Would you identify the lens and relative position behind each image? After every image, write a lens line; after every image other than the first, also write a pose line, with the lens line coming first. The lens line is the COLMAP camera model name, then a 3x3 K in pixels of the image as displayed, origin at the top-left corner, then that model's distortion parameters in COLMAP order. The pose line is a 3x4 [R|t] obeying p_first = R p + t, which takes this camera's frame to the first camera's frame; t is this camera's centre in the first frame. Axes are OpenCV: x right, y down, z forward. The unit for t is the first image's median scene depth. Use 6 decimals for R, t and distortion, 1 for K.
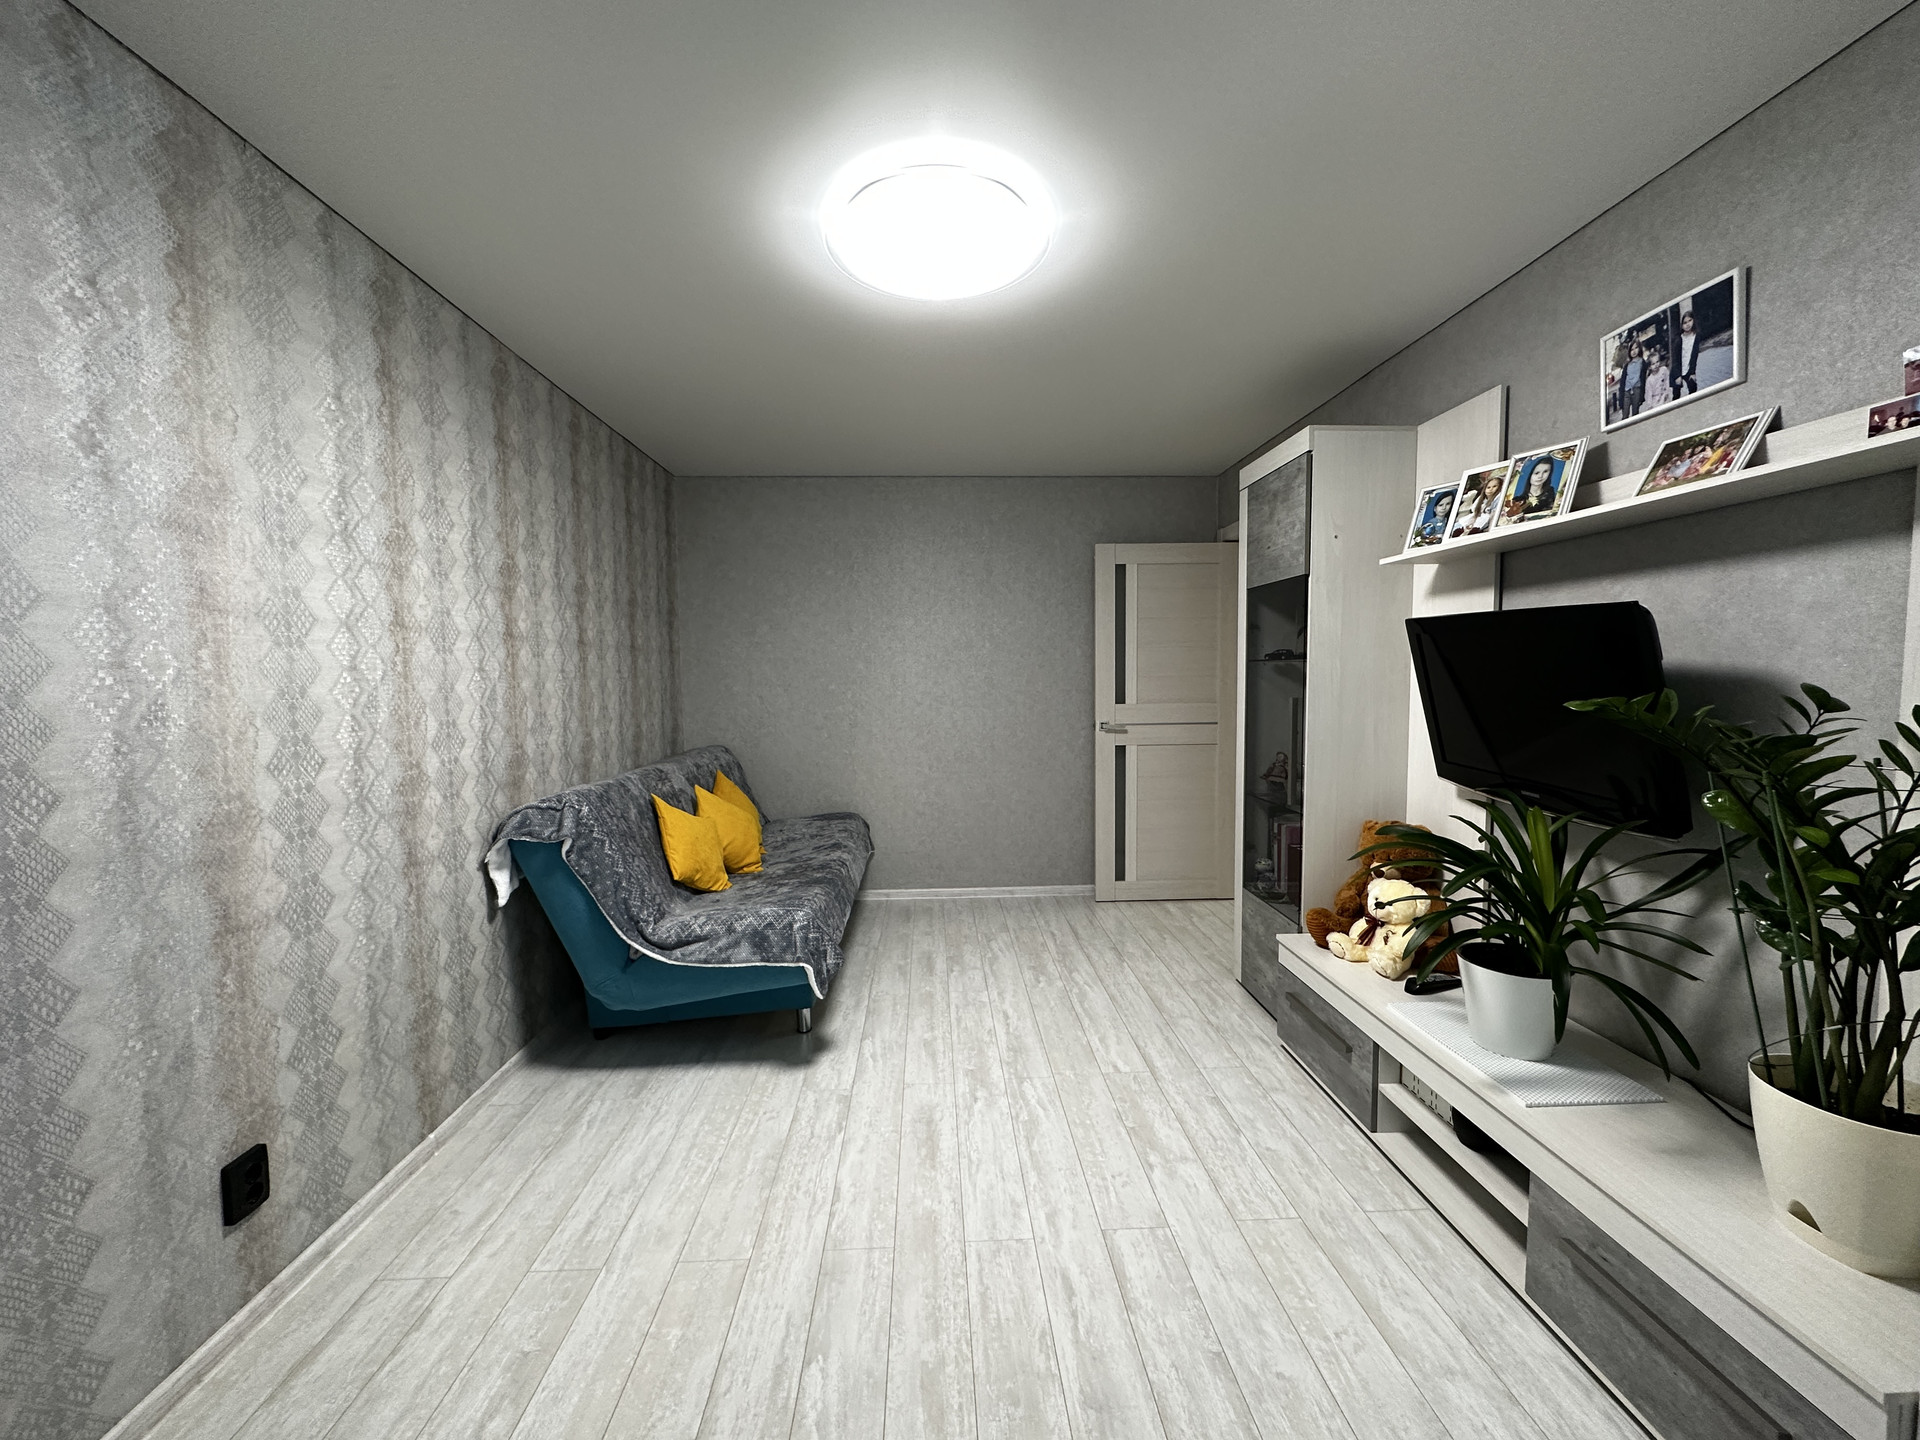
lens RADIAL K [[762.3, 0, 959.0], [0, 762.3, 720.1], [0, 0, 1]] dist [-0.004020, 0.001053]
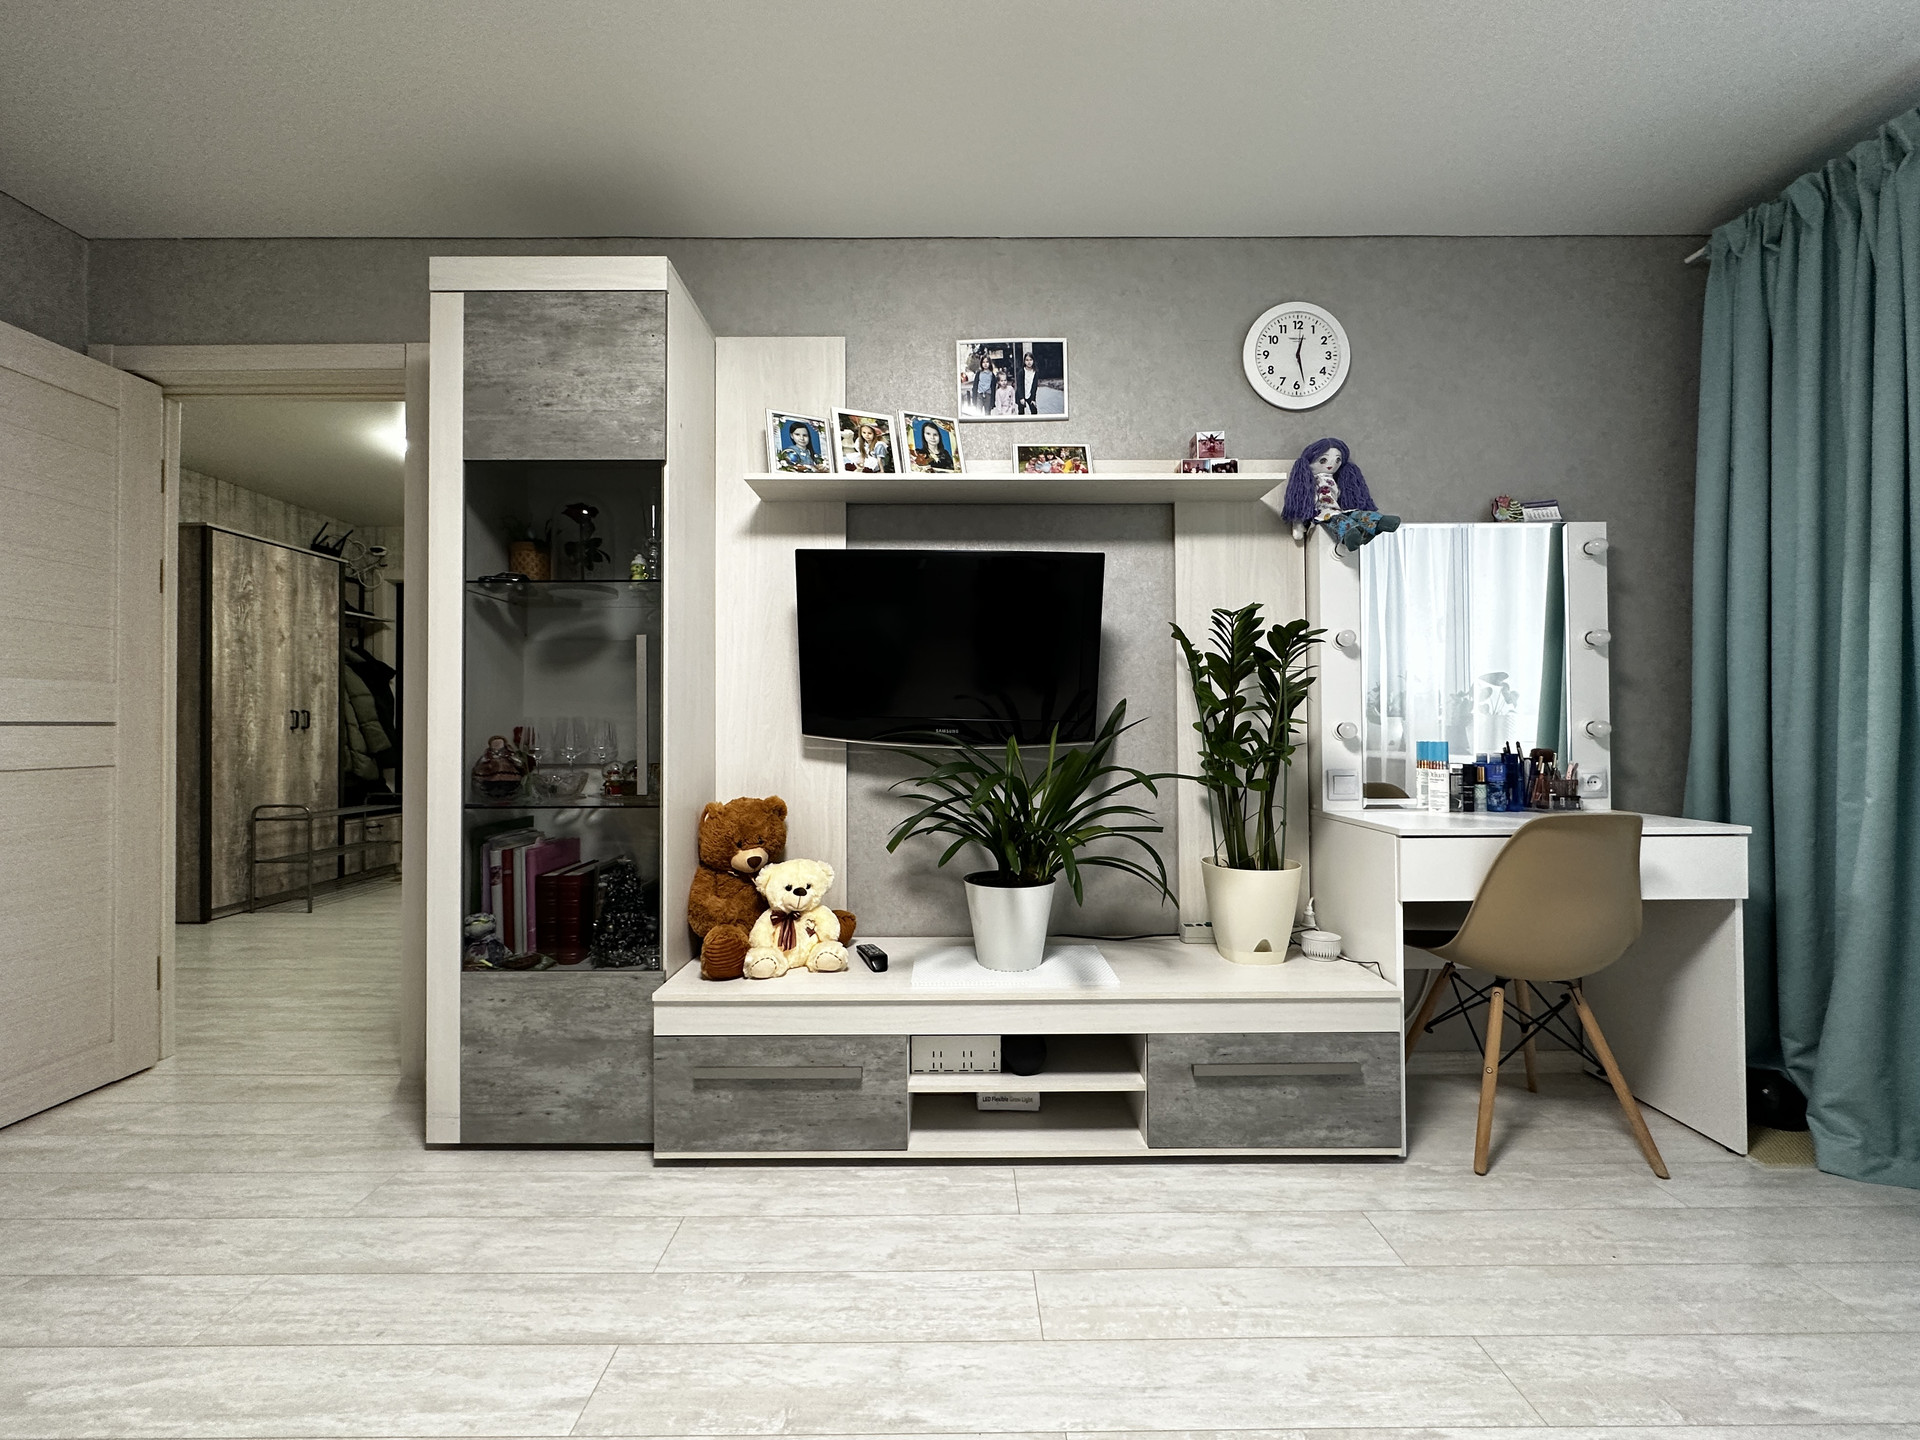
lens RADIAL K [[762.3, 0, 957.7], [0, 762.3, 722.1], [0, 0, 1]] dist [-0.004020, 0.001053]
pose [[0.035402, 0.020178, 0.999169, -0.324624], [0.065039, 0.997630, -0.022452, 0.115700], [-0.997255, 0.065780, 0.034006, 1.000476]]
